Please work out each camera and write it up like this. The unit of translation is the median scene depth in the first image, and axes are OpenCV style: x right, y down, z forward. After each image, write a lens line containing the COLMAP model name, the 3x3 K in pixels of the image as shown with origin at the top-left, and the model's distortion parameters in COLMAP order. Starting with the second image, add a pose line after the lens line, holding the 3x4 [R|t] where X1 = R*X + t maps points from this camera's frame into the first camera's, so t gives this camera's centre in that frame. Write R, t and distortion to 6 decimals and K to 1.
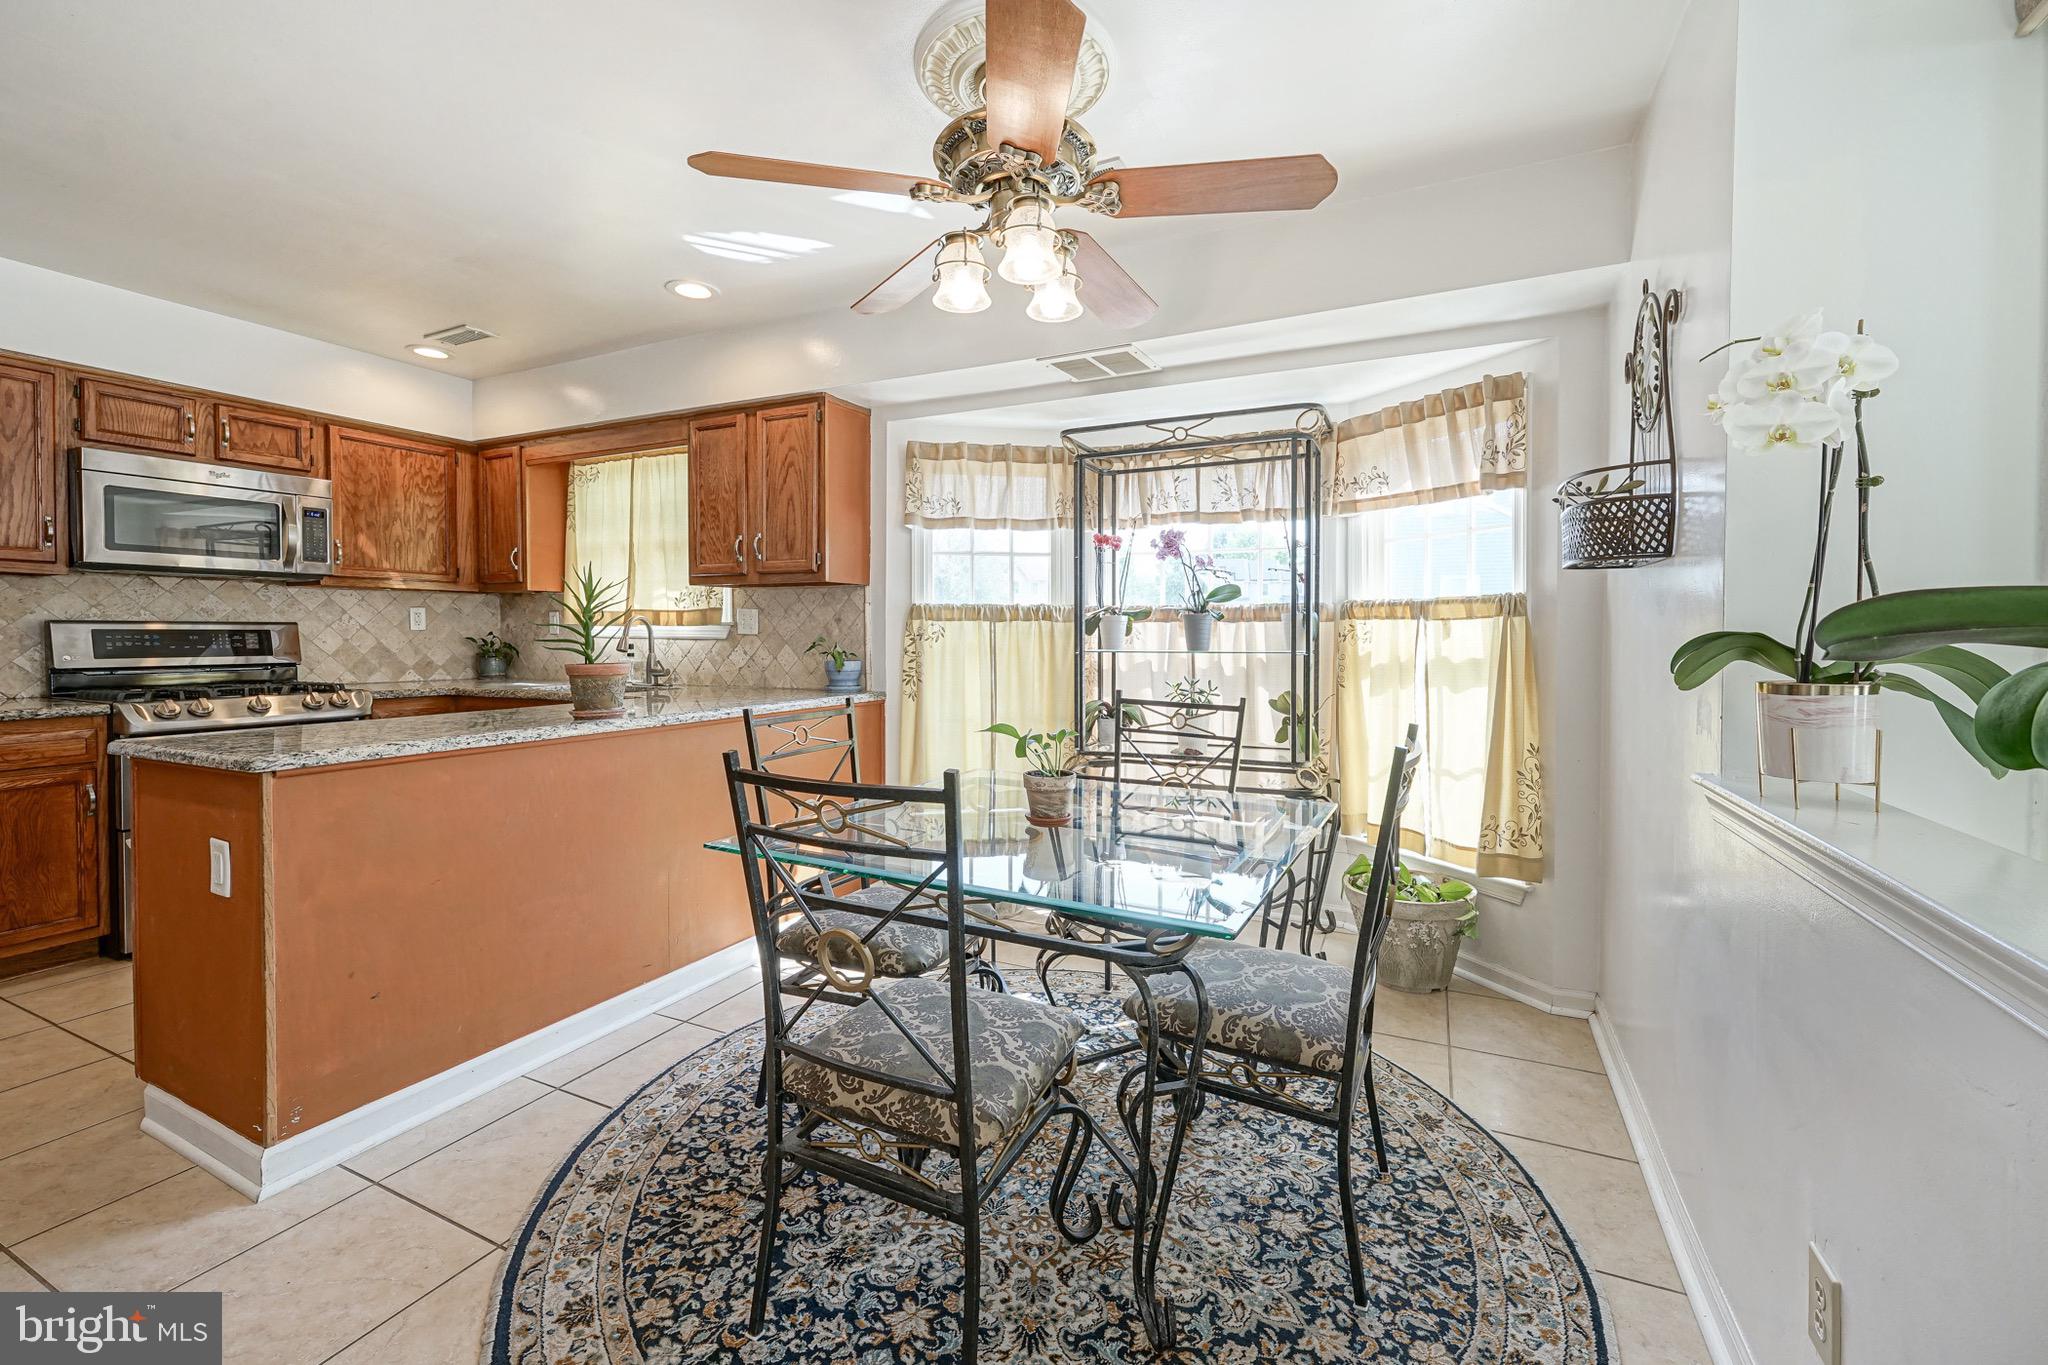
lens RADIAL K [[851.5, 0, 1023.9], [0, 851.5, 648.1], [0, 0, 1]] dist [-0.001814, 0.000117]
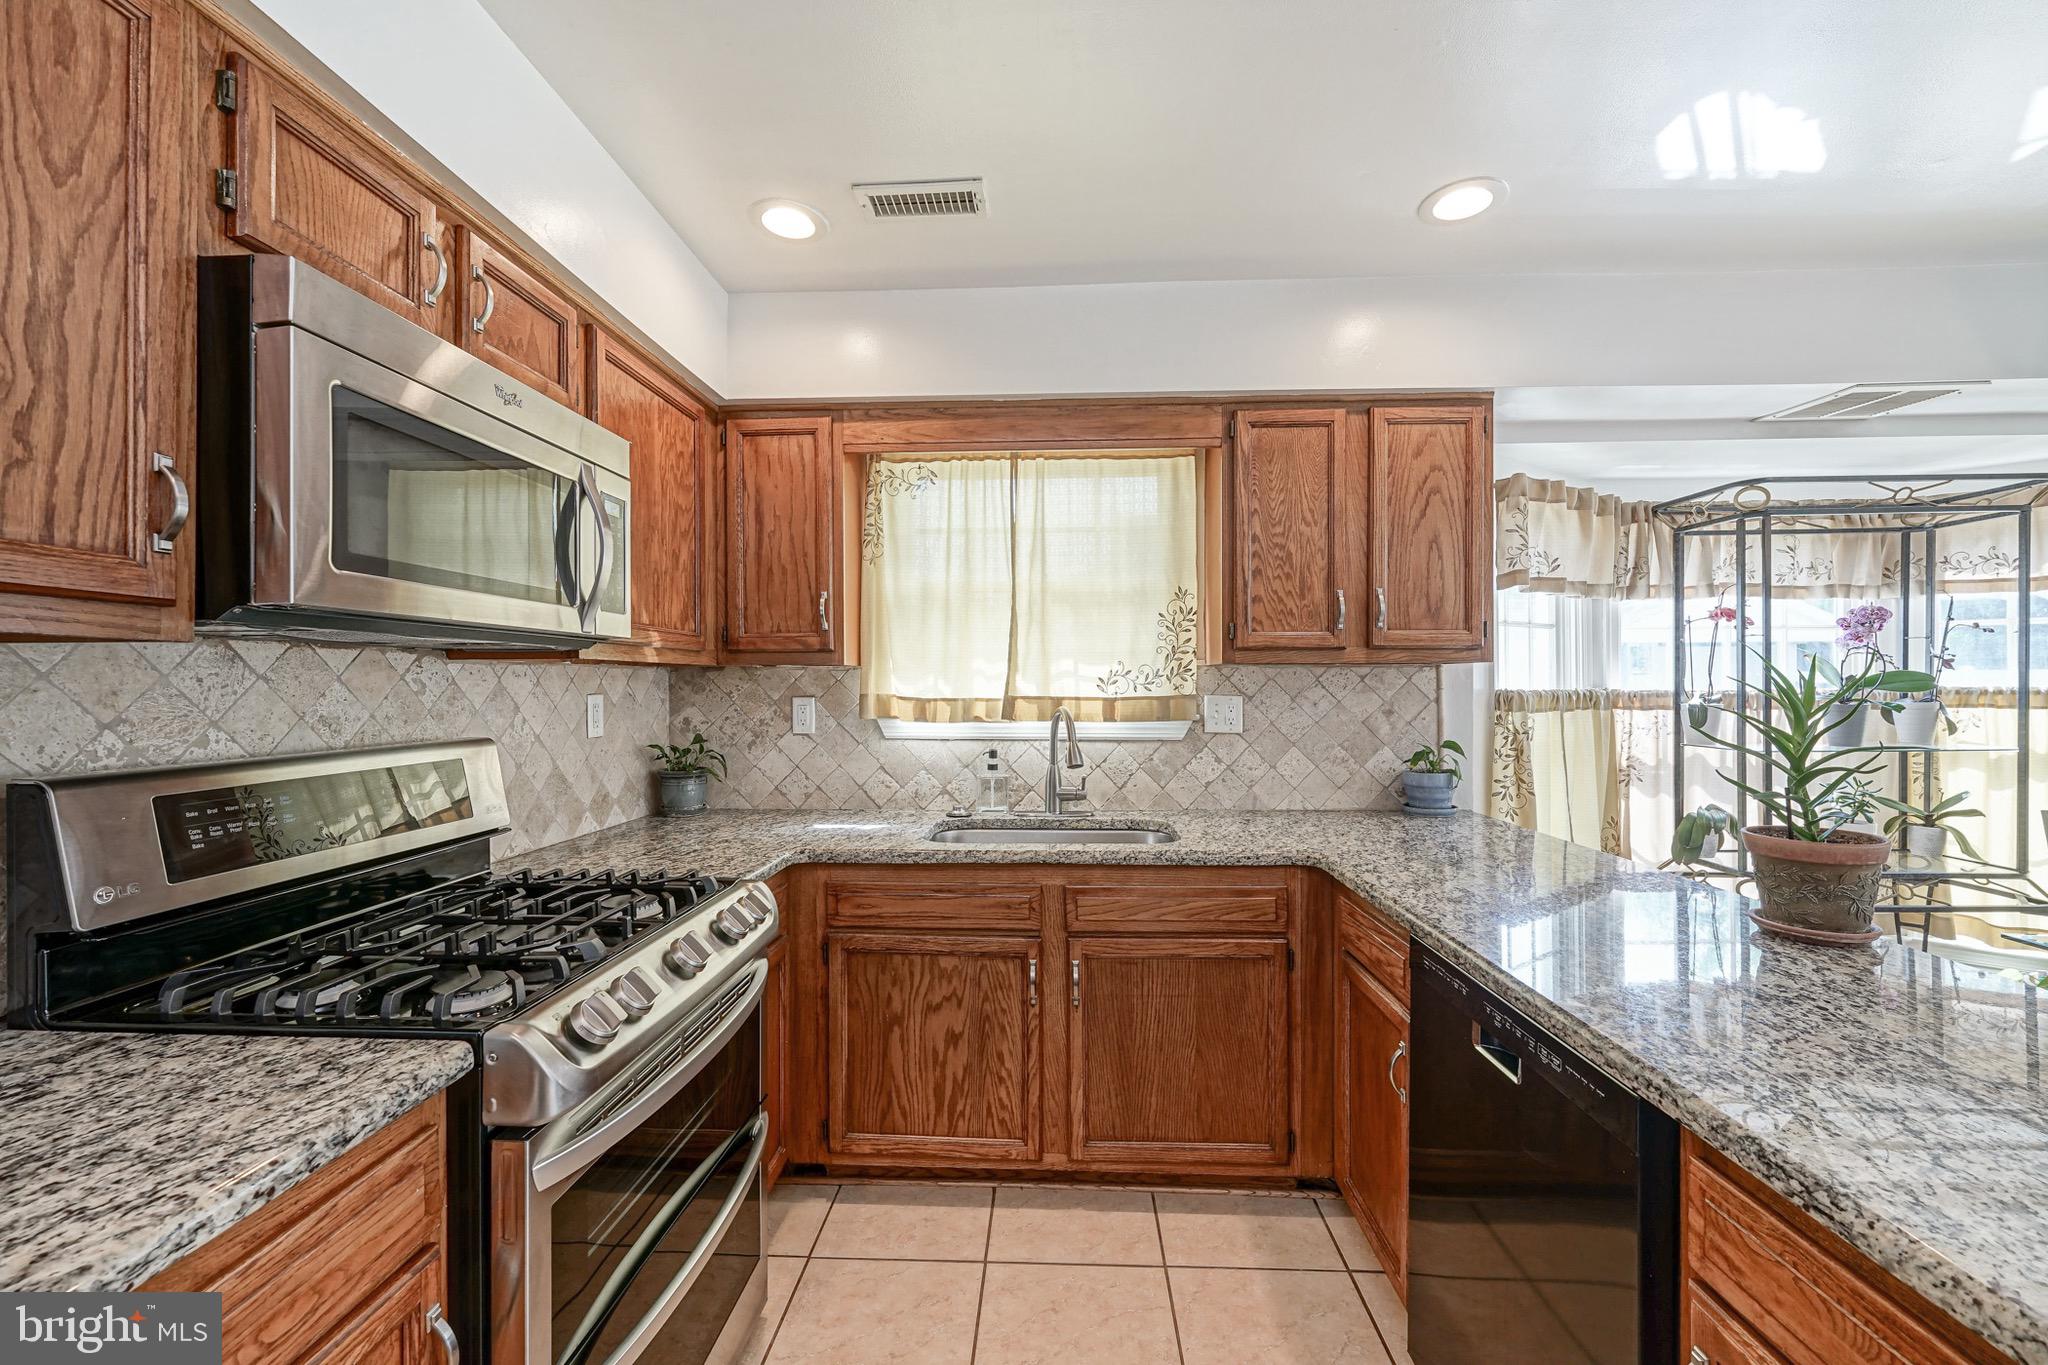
lens RADIAL K [[835.1, 0, 1020.1], [0, 835.1, 681.4], [0, 0, 1]] dist [-0.003155, -0.000169]
pose [[0.920045, -0.004321, 0.391789, -0.800797], [0.012564, 0.999750, -0.018479, -0.051208], [-0.391611, 0.021924, 0.919870, 0.489585]]
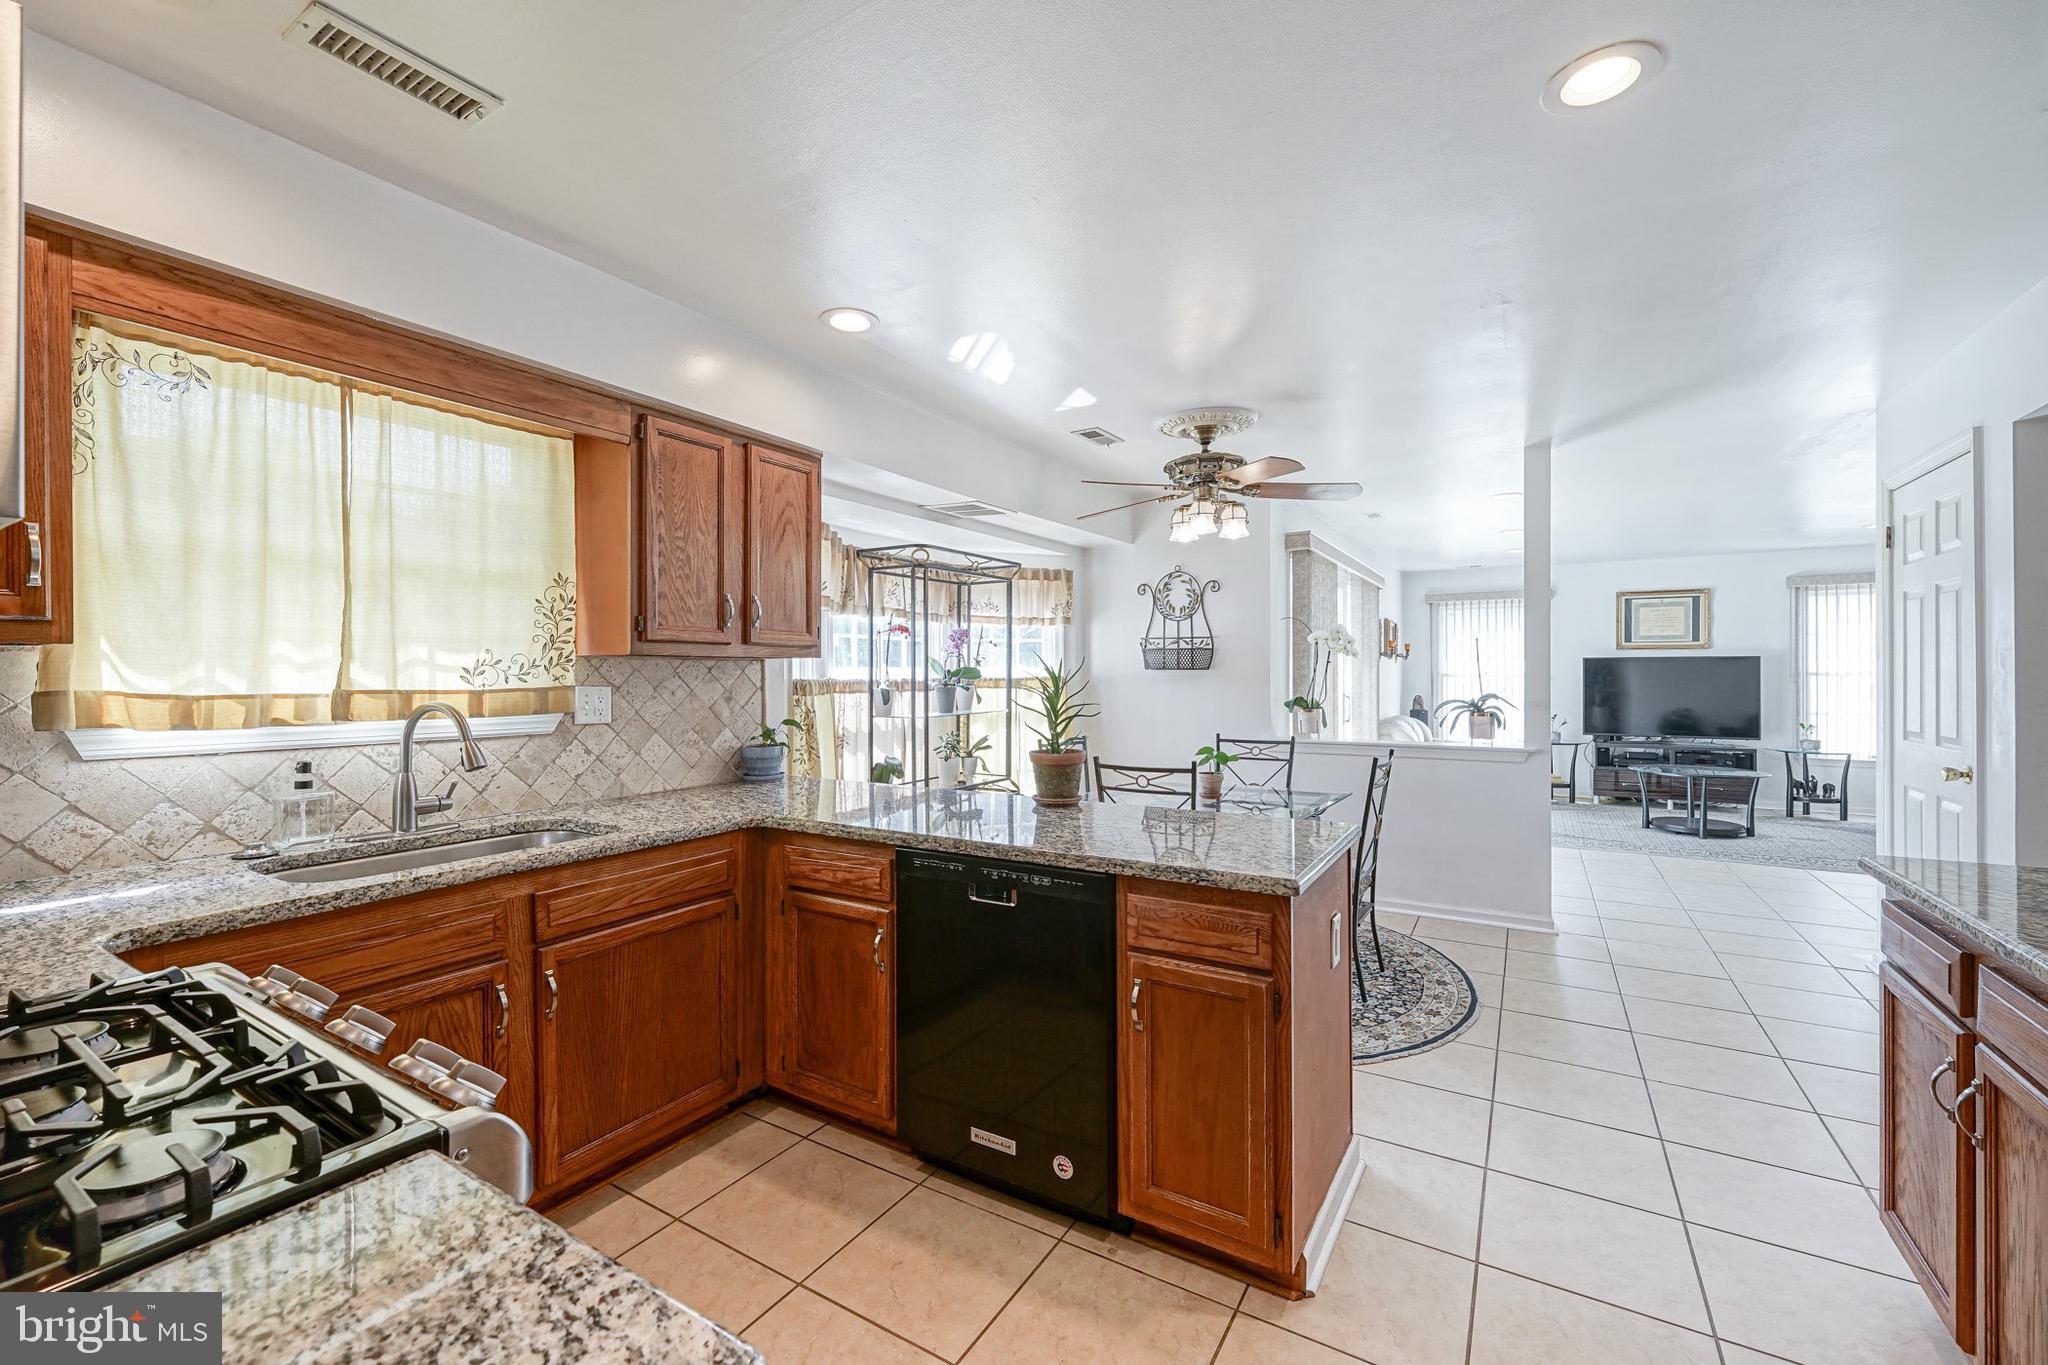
lens RADIAL K [[827.5, 0, 1039.0], [0, 827.5, 671.3], [0, 0, 1]] dist [-0.000873, 0.000117]
pose [[0.095538, -0.000291, 0.995426, -1.031929], [0.022108, 0.999754, -0.001829, -0.053364], [-0.995180, 0.022182, 0.095521, 0.634340]]
